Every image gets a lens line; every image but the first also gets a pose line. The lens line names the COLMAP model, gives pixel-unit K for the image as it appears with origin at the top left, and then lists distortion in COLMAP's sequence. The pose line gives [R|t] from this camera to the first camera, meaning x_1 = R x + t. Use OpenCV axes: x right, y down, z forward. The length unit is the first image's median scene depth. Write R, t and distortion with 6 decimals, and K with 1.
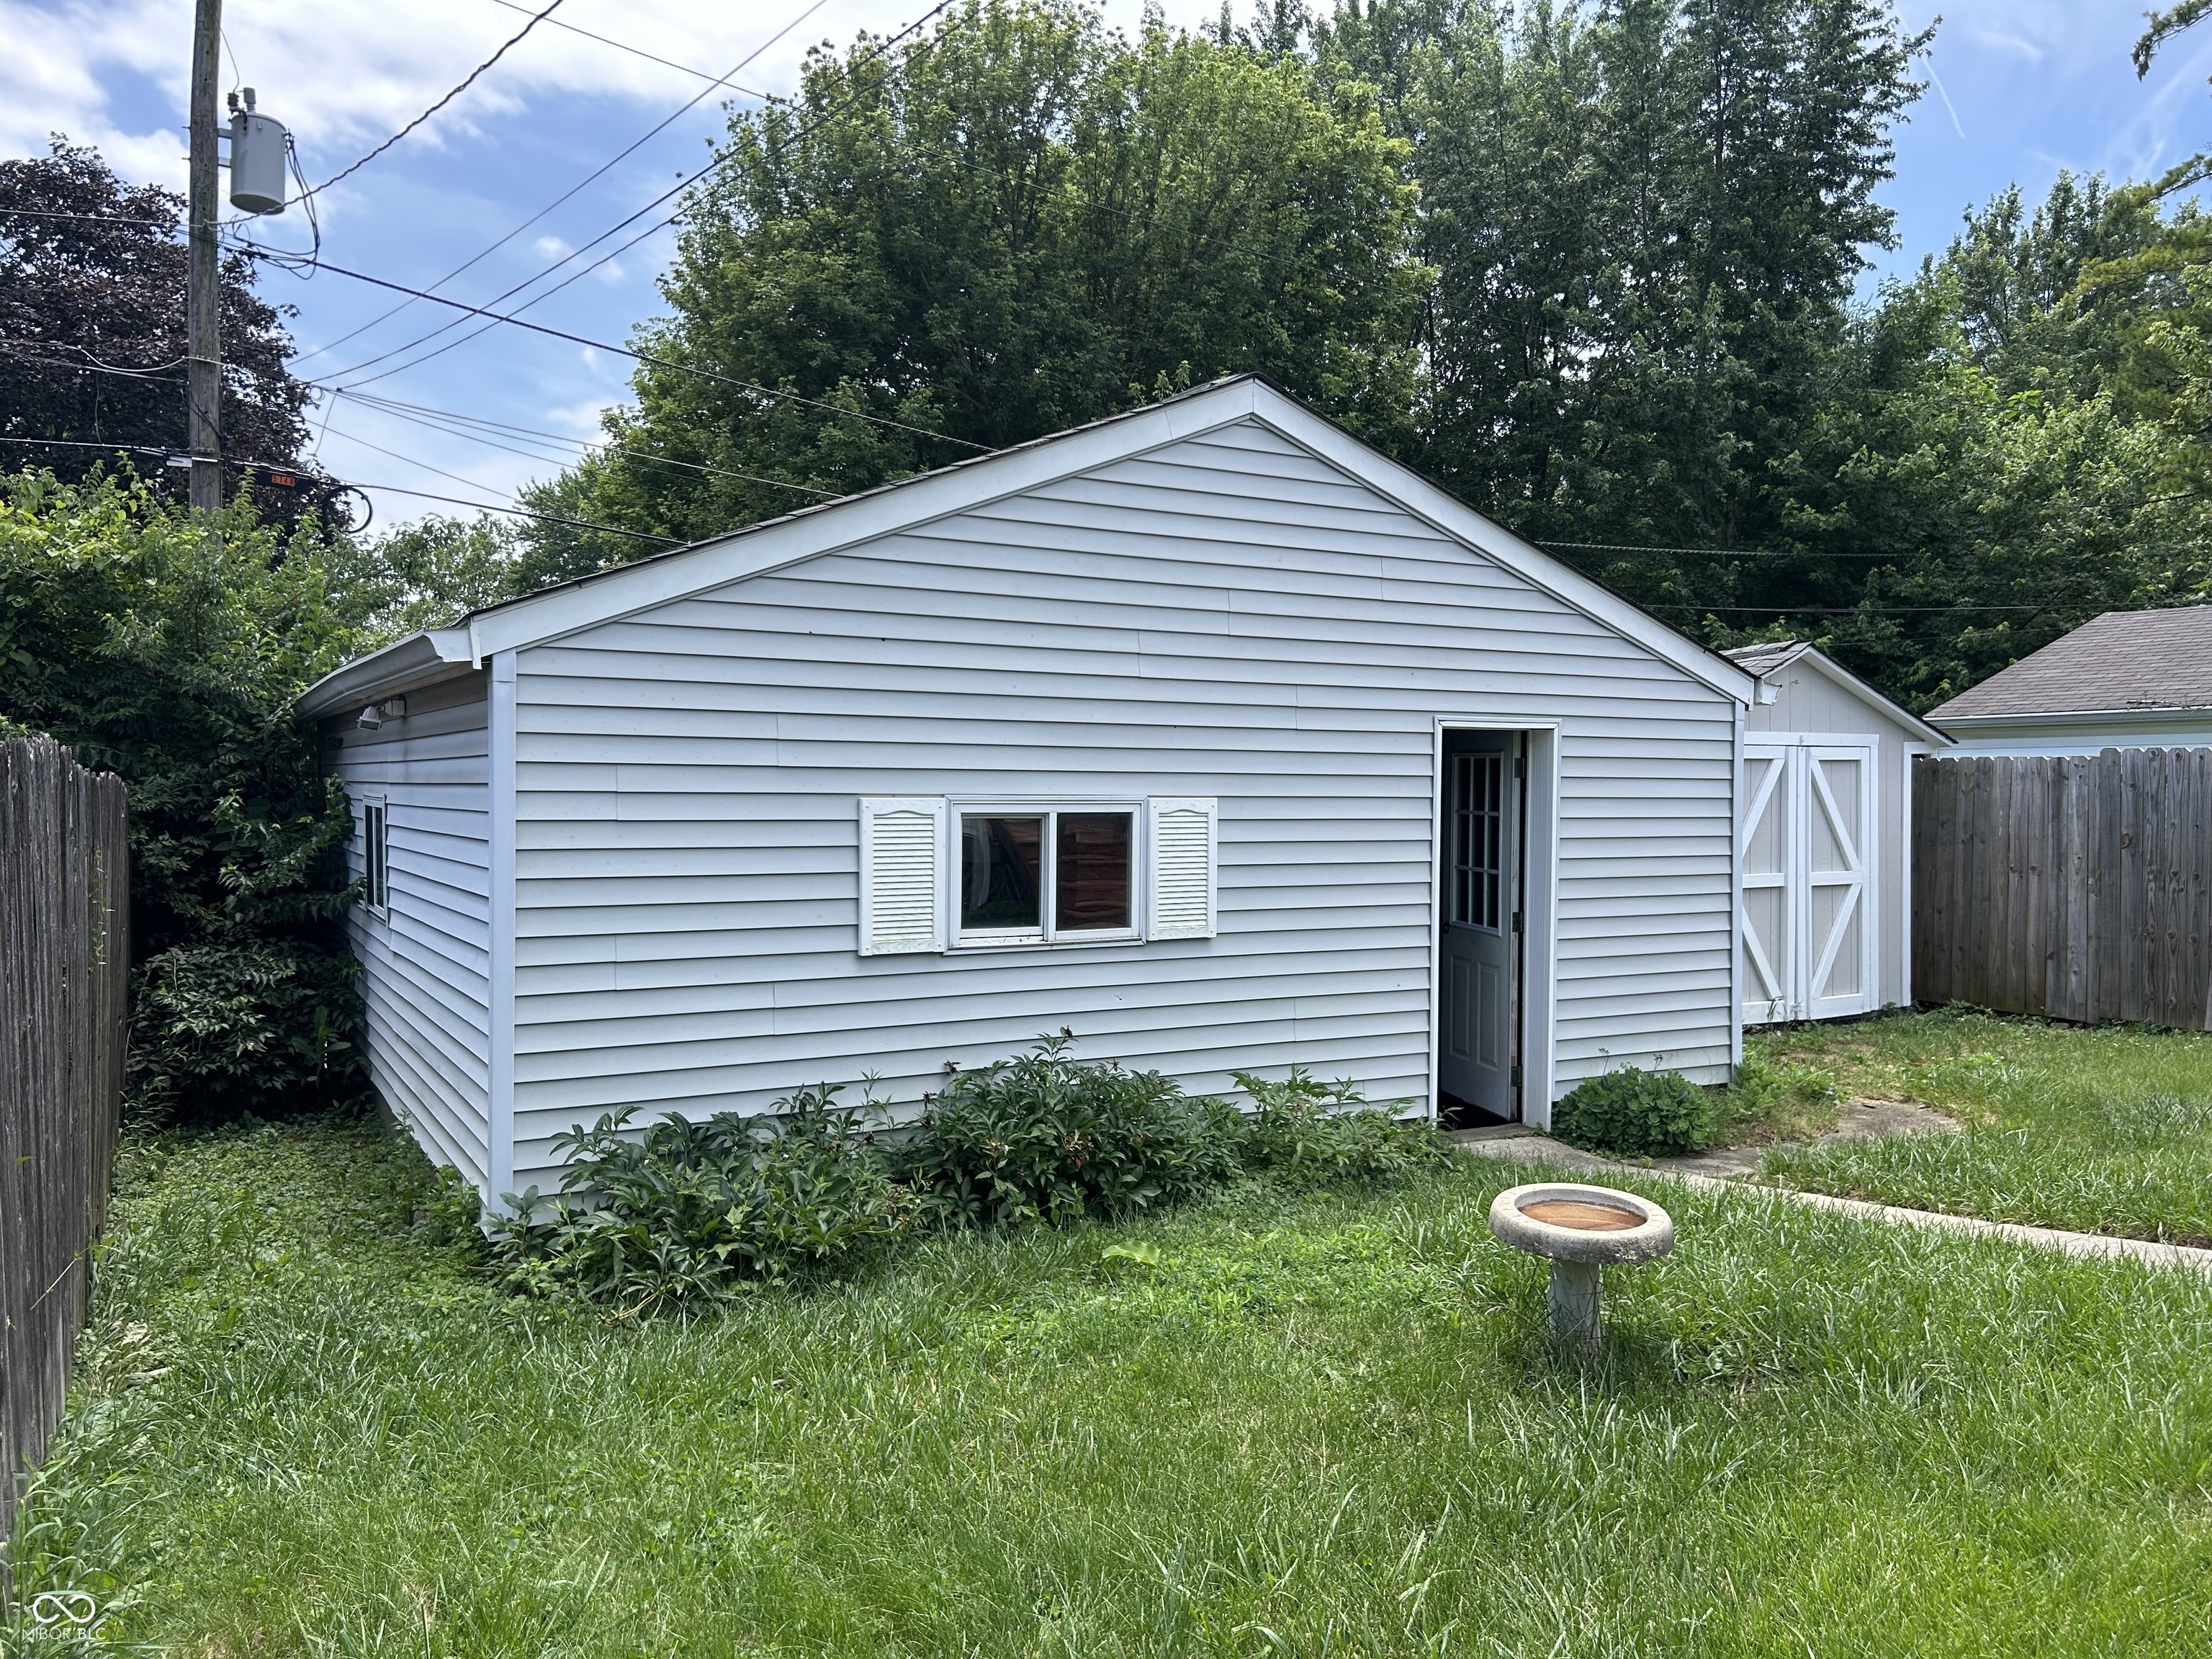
lens RADIAL K [[1652.6, 0, 1114.6], [0, 1652.6, 818.4], [0, 0, 1]] dist [0.053220, -0.062555]
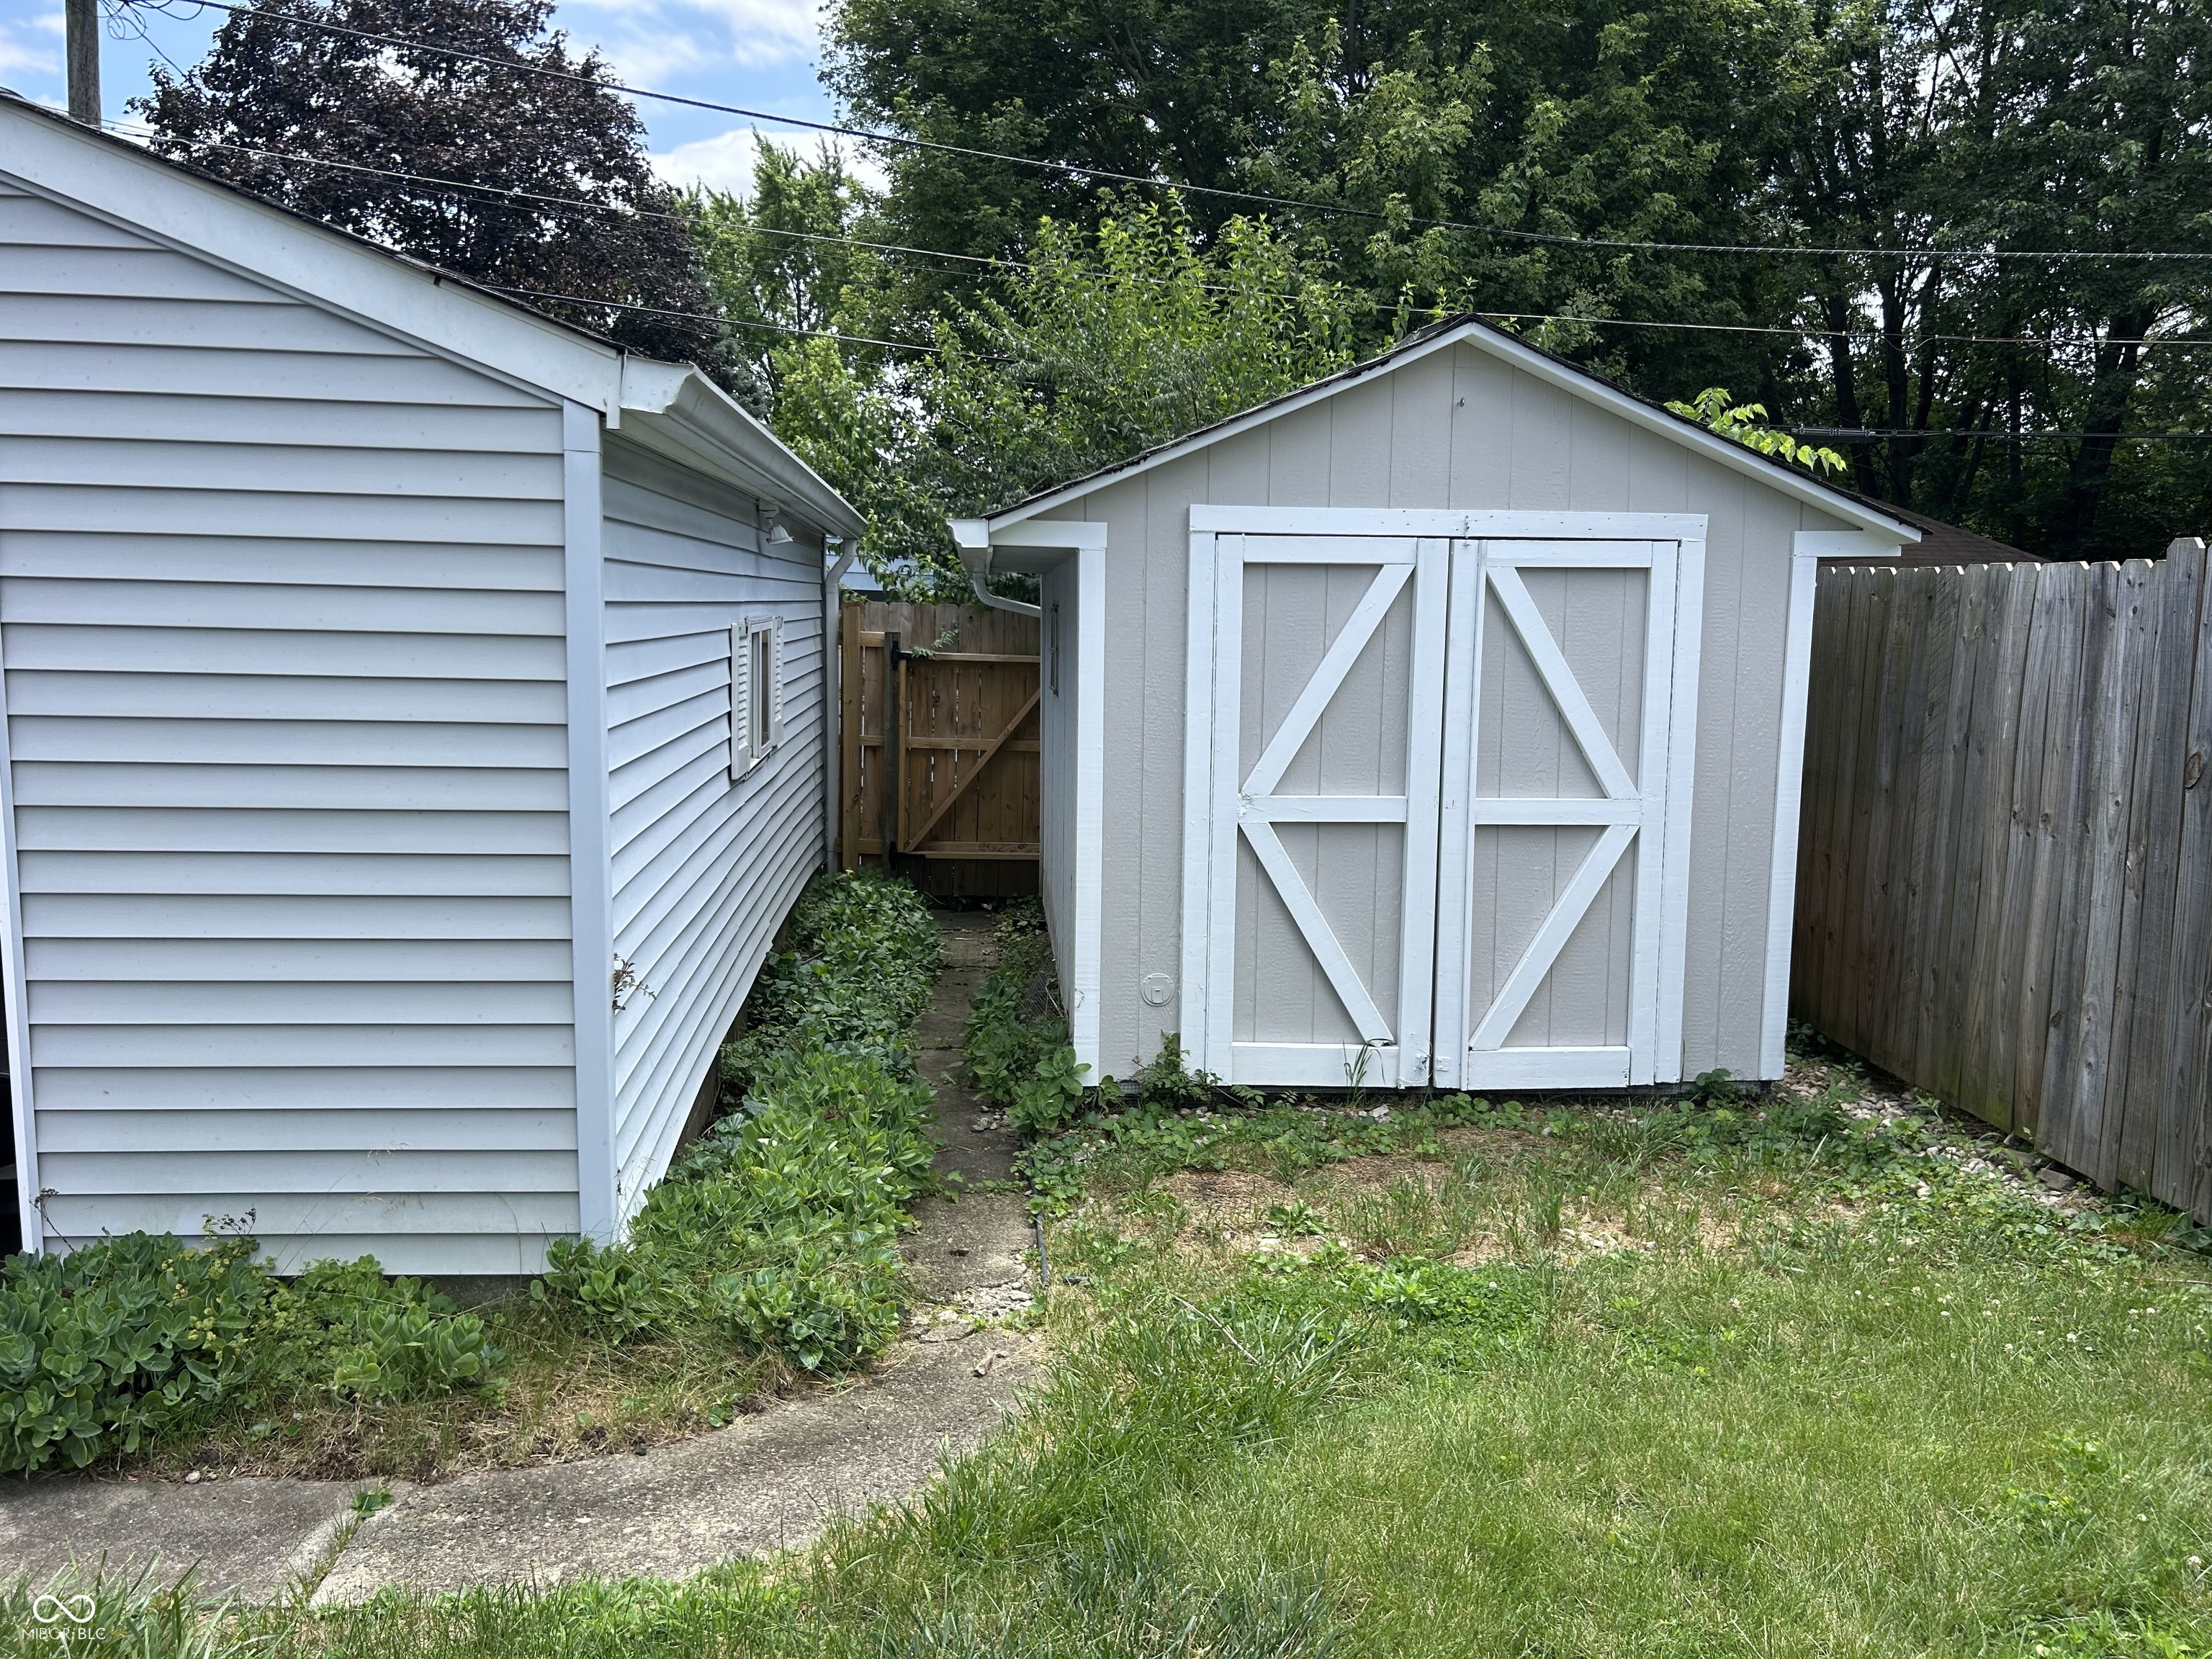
lens RADIAL K [[1652.6, 0, 1125.1], [0, 1652.6, 817.0], [0, 0, 1]] dist [0.053220, -0.062555]
pose [[0.908943, 0.068103, -0.411320, 0.759881], [-0.024118, 0.993505, 0.111200, -0.020324], [0.416222, -0.091155, 0.904682, 0.742504]]
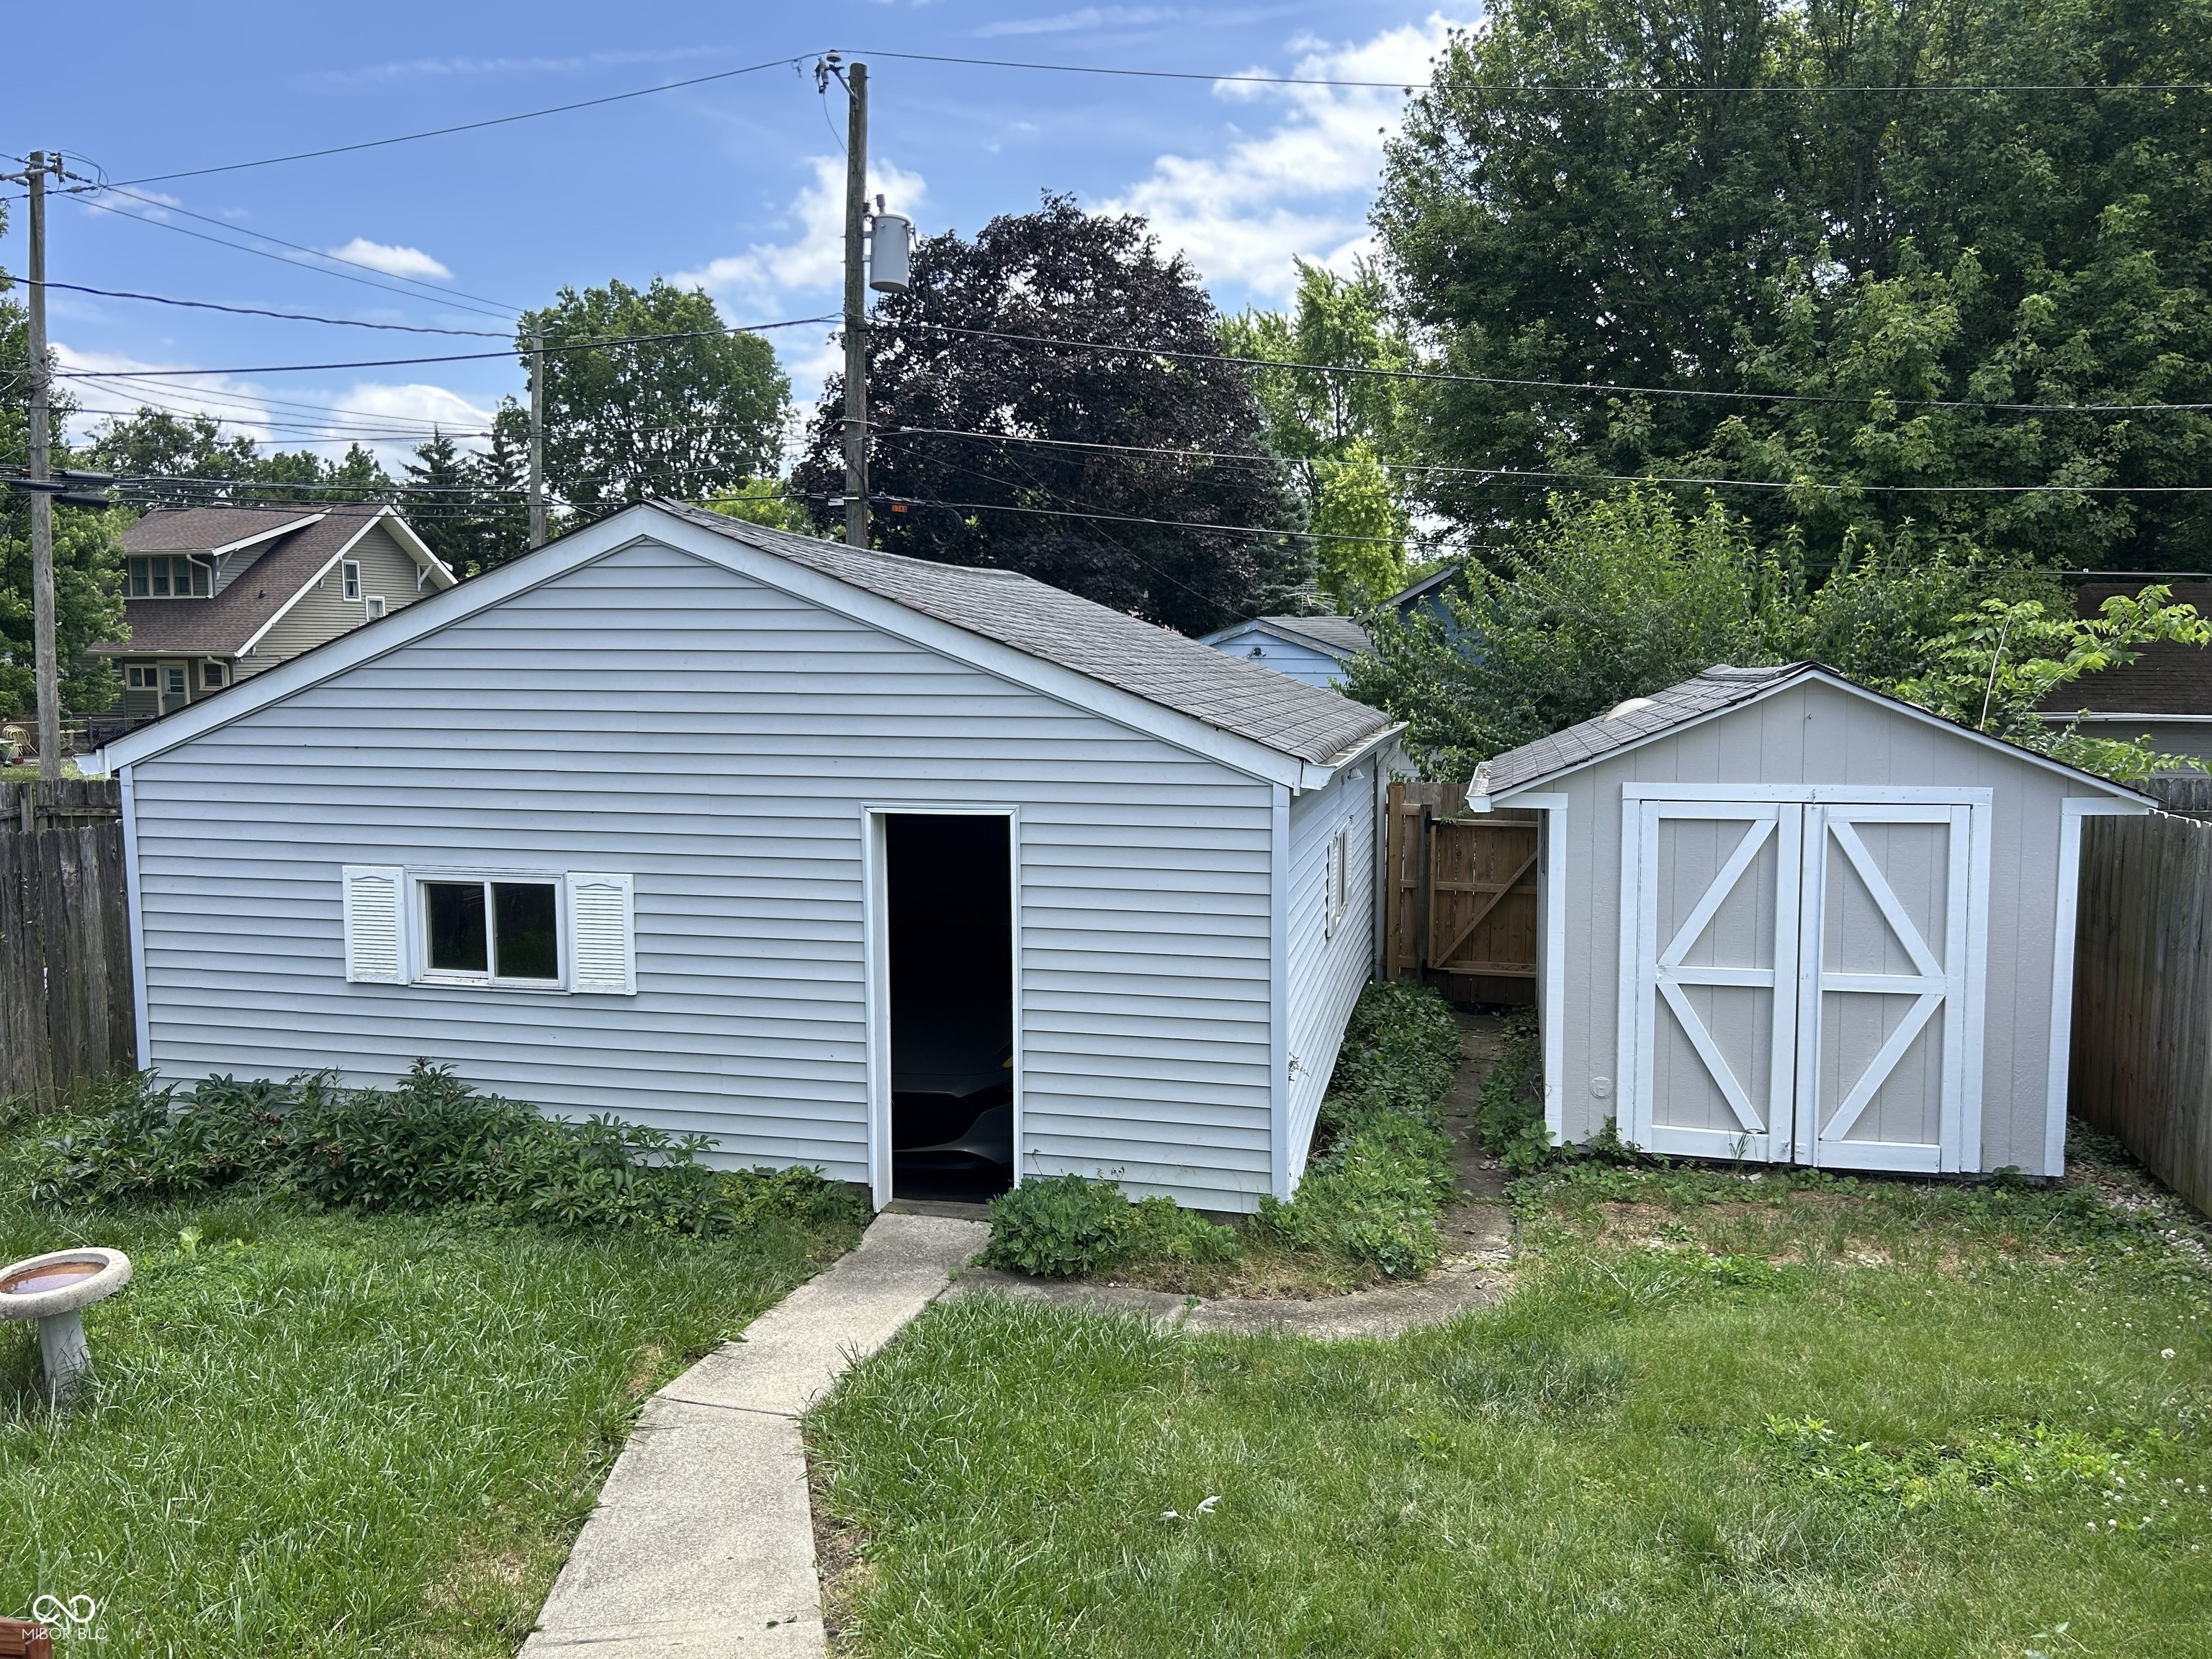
lens RADIAL K [[1652.6, 0, 1115.2], [0, 1652.6, 827.8], [0, 0, 1]] dist [0.053220, -0.062555]
pose [[0.732928, 0.063177, -0.677366, 0.992316], [-0.010025, 0.996573, 0.082103, -0.130380], [0.680232, -0.053385, 0.731050, 0.353821]]
